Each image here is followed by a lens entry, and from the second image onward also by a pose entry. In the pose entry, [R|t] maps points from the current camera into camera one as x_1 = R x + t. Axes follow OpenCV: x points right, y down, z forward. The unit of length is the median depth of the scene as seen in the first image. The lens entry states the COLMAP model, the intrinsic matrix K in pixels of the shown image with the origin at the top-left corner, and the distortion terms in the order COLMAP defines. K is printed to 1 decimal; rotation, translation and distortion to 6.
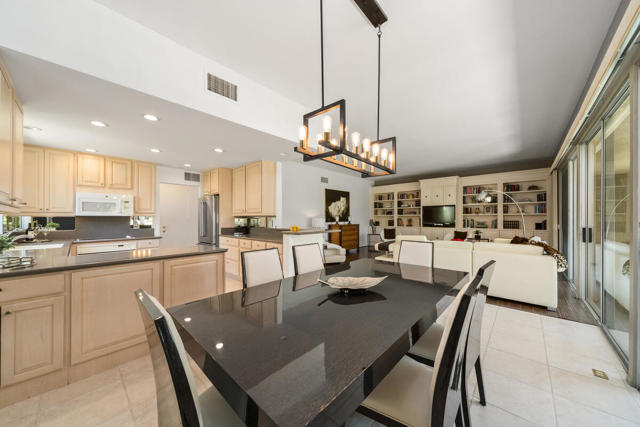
lens RADIAL K [[224.7, 0, 317.0], [0, 224.7, 218.0], [0, 0, 1]] dist [0.007499, -0.000215]
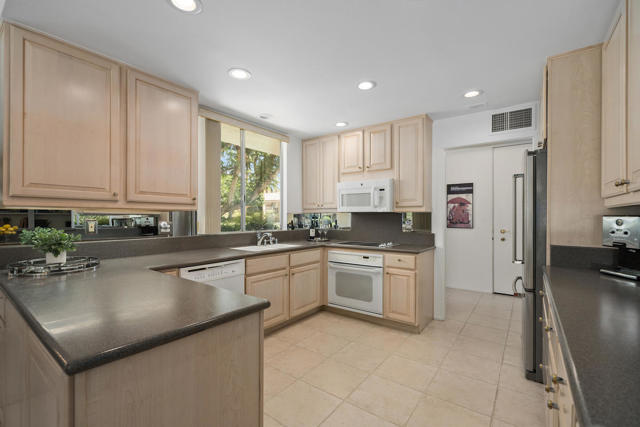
lens RADIAL K [[282.5, 0, 317.9], [0, 282.5, 215.5], [0, 0, 1]] dist [-0.002850, 0.000108]
pose [[0.115188, 0.001819, -0.993342, -0.070724], [0.003776, 0.999990, 0.002269, -0.000966], [0.993336, -0.004012, 0.115180, 0.720283]]
